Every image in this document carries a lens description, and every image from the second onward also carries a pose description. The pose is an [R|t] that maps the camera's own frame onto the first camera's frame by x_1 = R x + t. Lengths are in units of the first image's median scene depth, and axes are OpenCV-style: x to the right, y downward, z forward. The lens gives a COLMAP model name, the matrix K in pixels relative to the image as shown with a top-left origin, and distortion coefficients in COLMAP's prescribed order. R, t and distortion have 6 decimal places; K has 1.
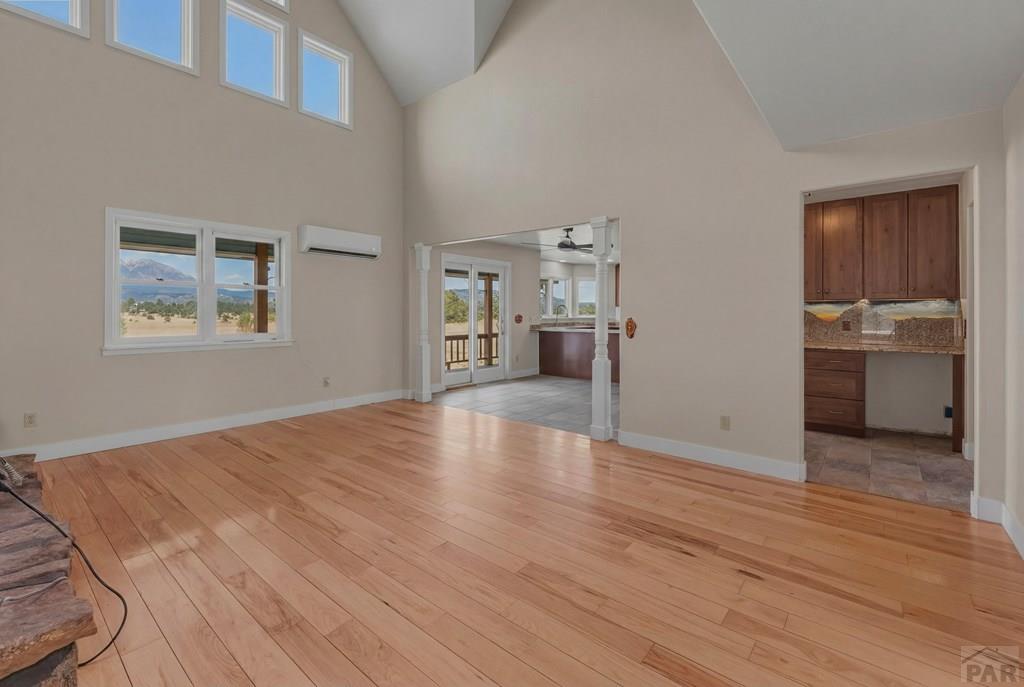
lens RADIAL K [[441.3, 0, 524.3], [0, 441.3, 319.1], [0, 0, 1]] dist [0.000544, 0.000135]
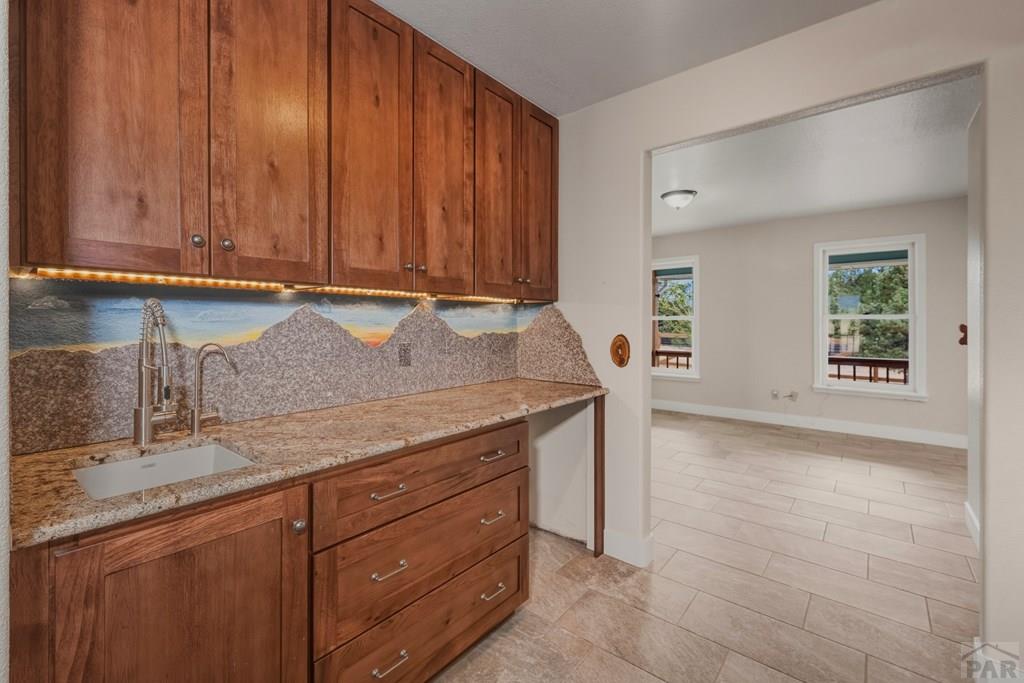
lens RADIAL K [[433.8, 0, 510.4], [0, 433.8, 322.2], [0, 0, 1]] dist [-0.001029, -0.000309]
pose [[0.019503, 0.002990, 0.999805, 0.351378], [0.014101, 0.999895, -0.003266, -0.015403], [-0.999710, 0.014162, 0.019459, 1.005365]]
